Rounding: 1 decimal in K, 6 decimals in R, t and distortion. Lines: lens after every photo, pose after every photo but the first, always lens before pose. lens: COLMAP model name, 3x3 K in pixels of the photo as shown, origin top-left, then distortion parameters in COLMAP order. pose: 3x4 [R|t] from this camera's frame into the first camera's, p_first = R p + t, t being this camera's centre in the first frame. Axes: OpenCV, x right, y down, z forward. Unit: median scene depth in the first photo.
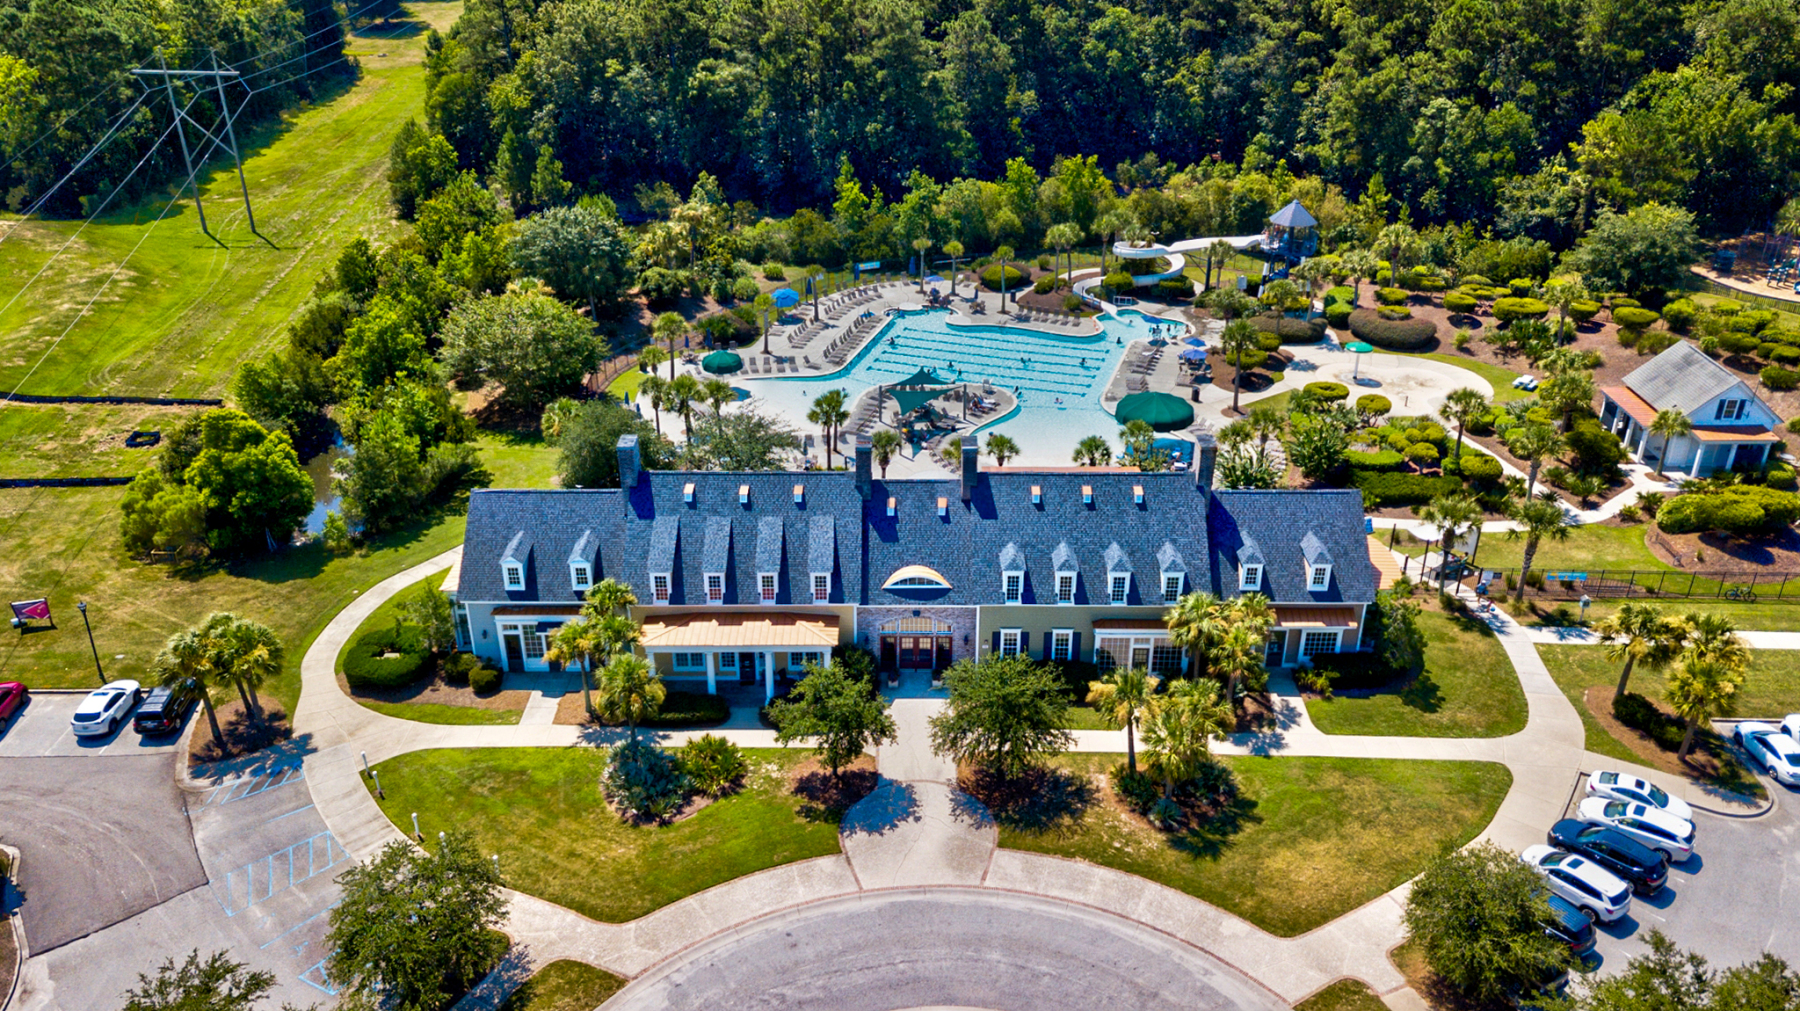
lens RADIAL K [[1429.4, 0, 908.3], [0, 1429.4, 501.5], [0, 0, 1]] dist [0.028208, -0.007909]
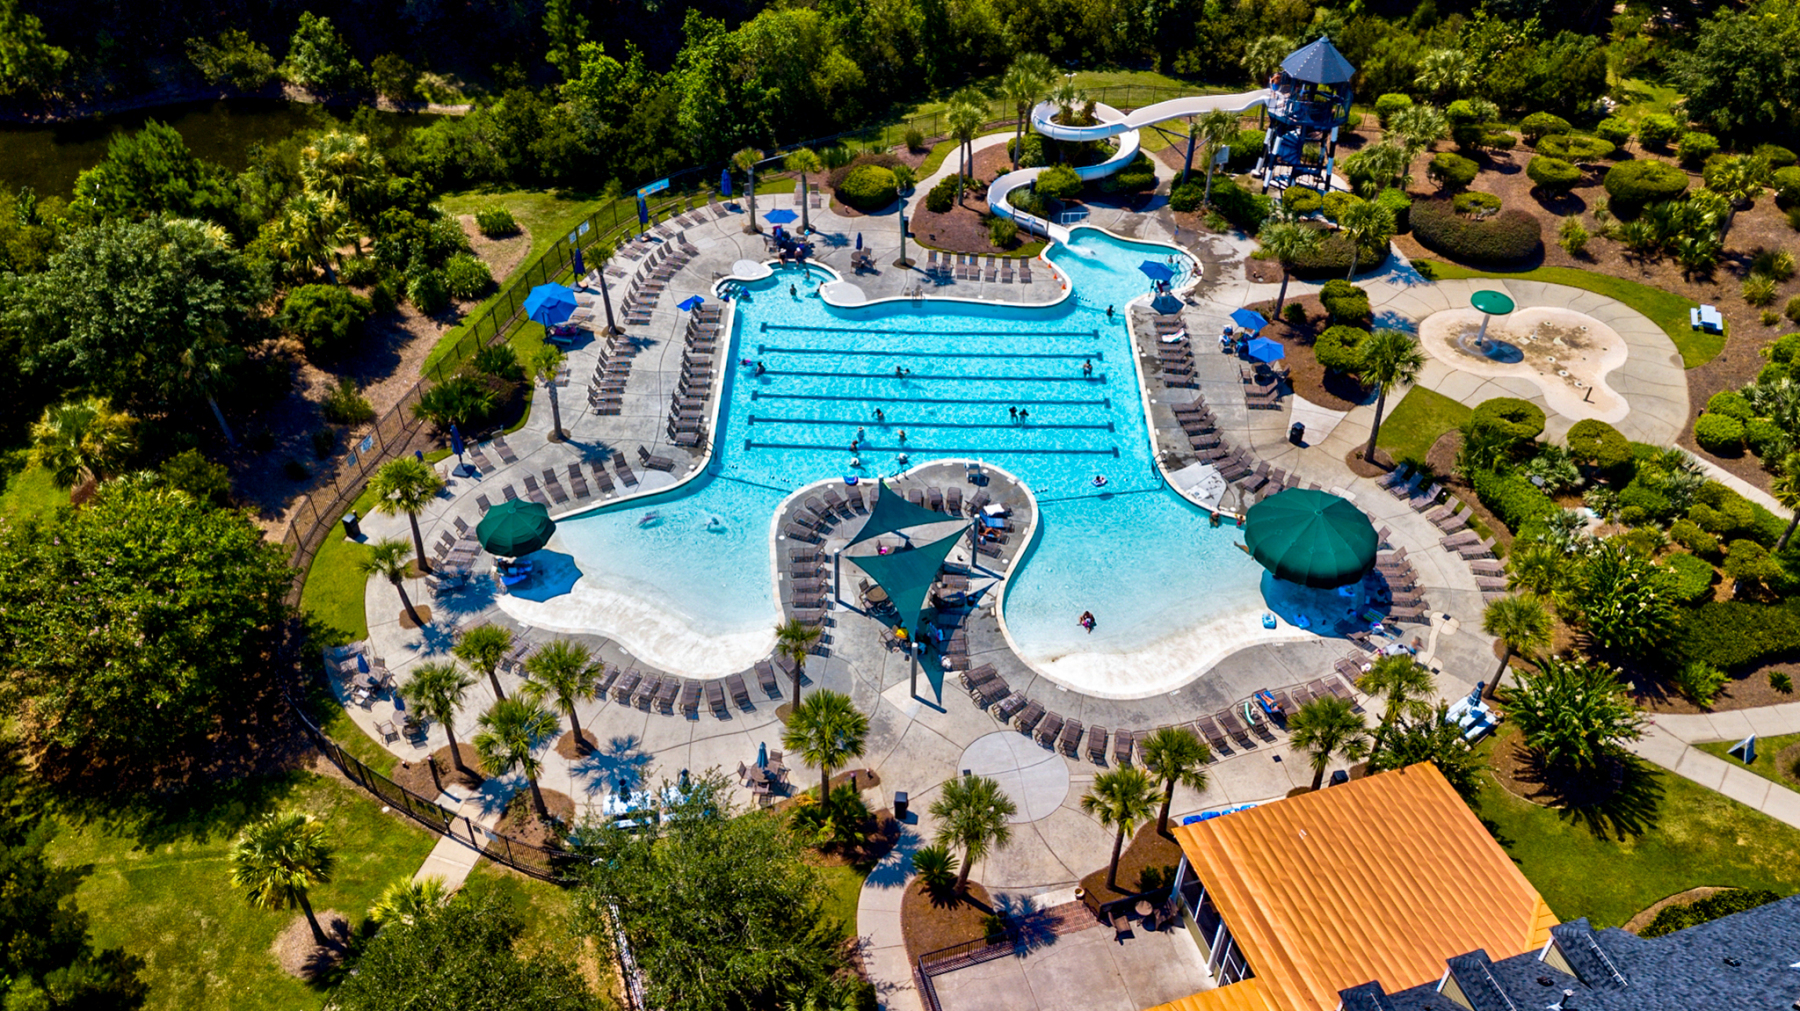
lens RADIAL K [[1429.4, 0, 908.3], [0, 1429.4, 501.5], [0, 0, 1]] dist [0.028208, -0.007909]
pose [[0.954885, -0.181122, 0.235351, -0.181549], [0.115333, 0.956454, 0.268131, -0.372519], [-0.273667, -0.228890, 0.934192, 0.723313]]
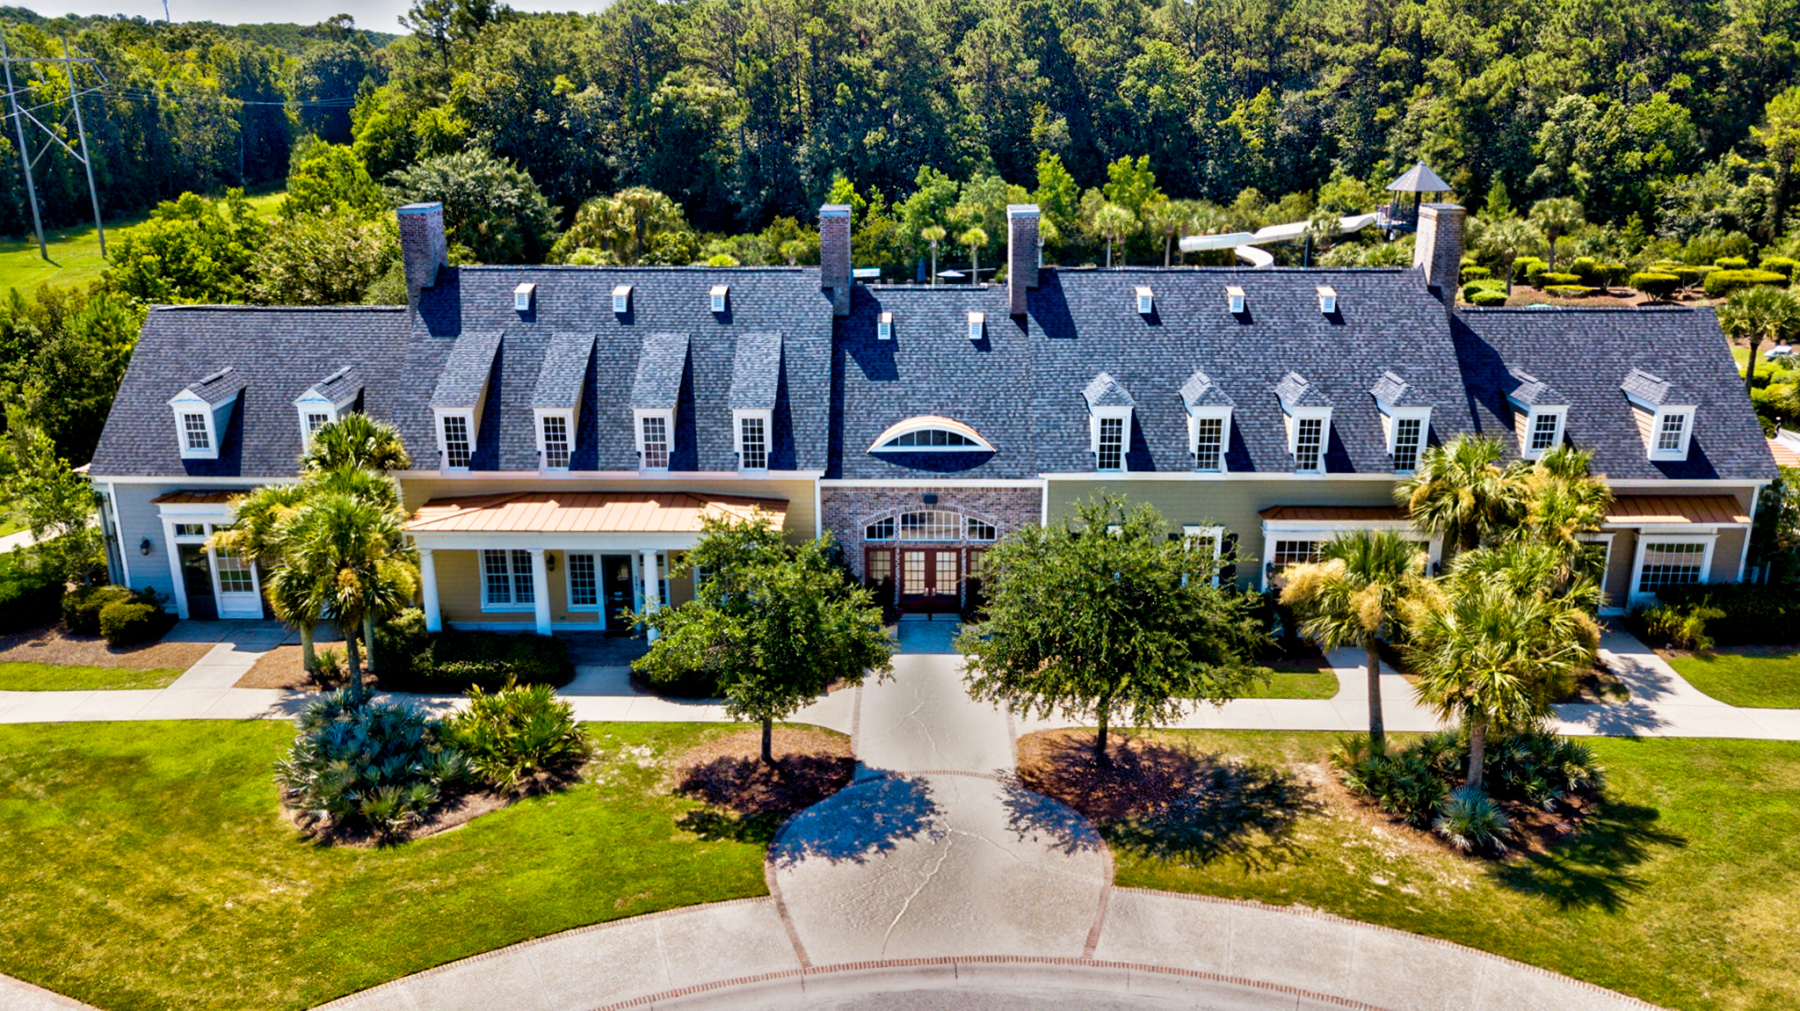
lens RADIAL K [[1468.4, 0, 900.0], [0, 1468.4, 505.5], [0, 0, 1]] dist [-0.010894, 0.079556]
pose [[0.999933, -0.002056, -0.011359, 0.000203], [0.000280, 0.988045, -0.154167, 0.166286], [0.011540, 0.154153, 0.987980, 0.448920]]
